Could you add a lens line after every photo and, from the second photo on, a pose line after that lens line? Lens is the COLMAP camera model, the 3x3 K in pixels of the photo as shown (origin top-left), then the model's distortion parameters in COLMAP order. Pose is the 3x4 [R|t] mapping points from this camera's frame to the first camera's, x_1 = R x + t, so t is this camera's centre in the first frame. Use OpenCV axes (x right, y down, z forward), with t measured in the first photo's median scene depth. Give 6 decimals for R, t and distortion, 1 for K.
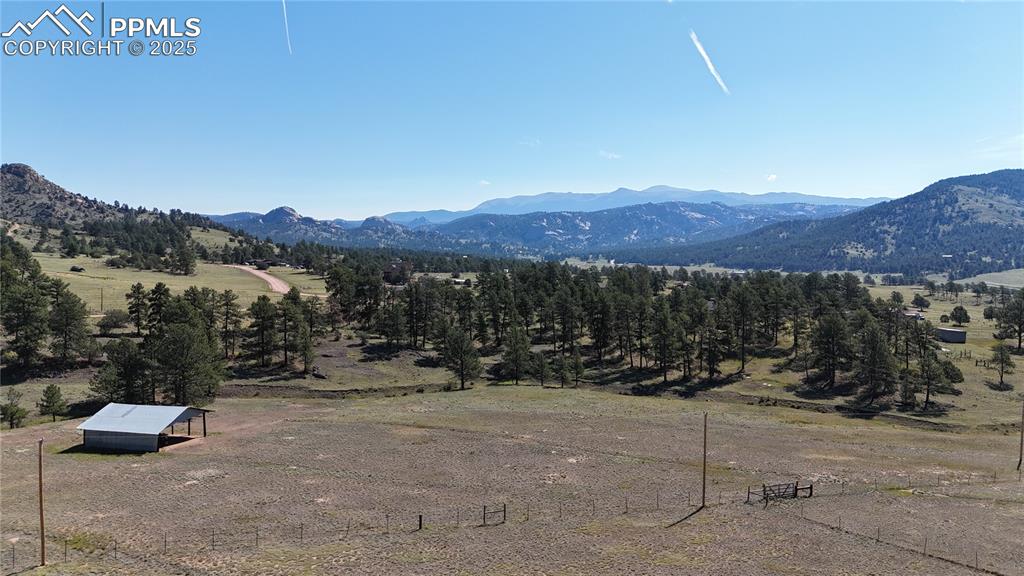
lens RADIAL K [[756.2, 0, 508.5], [0, 756.2, 285.4], [0, 0, 1]] dist [0.067172, -0.059913]
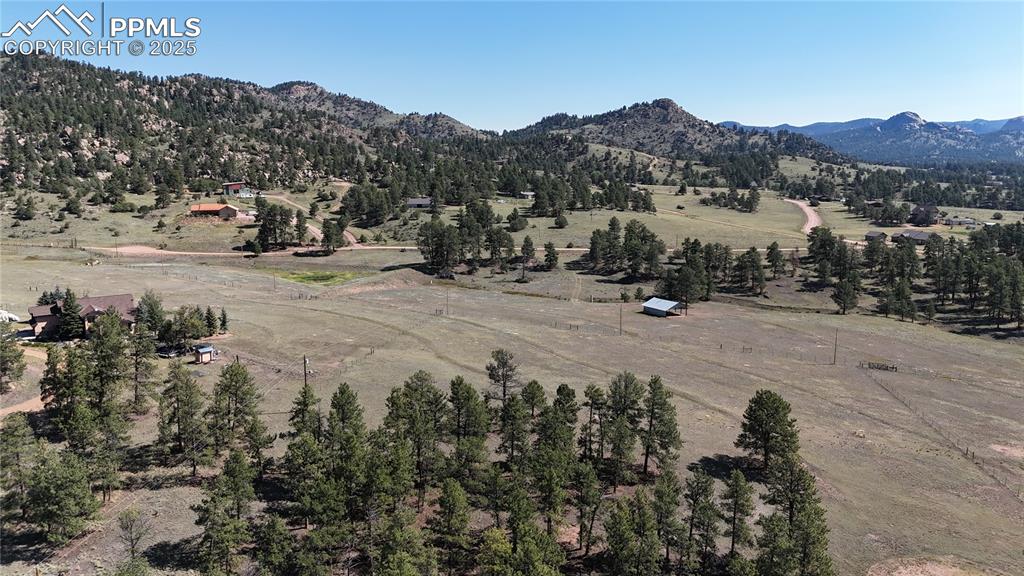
lens RADIAL K [[756.2, 0, 521.5], [0, 756.2, 298.3], [0, 0, 1]] dist [0.067172, -0.059913]
pose [[0.730330, 0.120234, -0.672430, 0.519949], [-0.025582, 0.988511, 0.148967, -0.126993], [0.682616, -0.091593, 0.725015, -0.692592]]
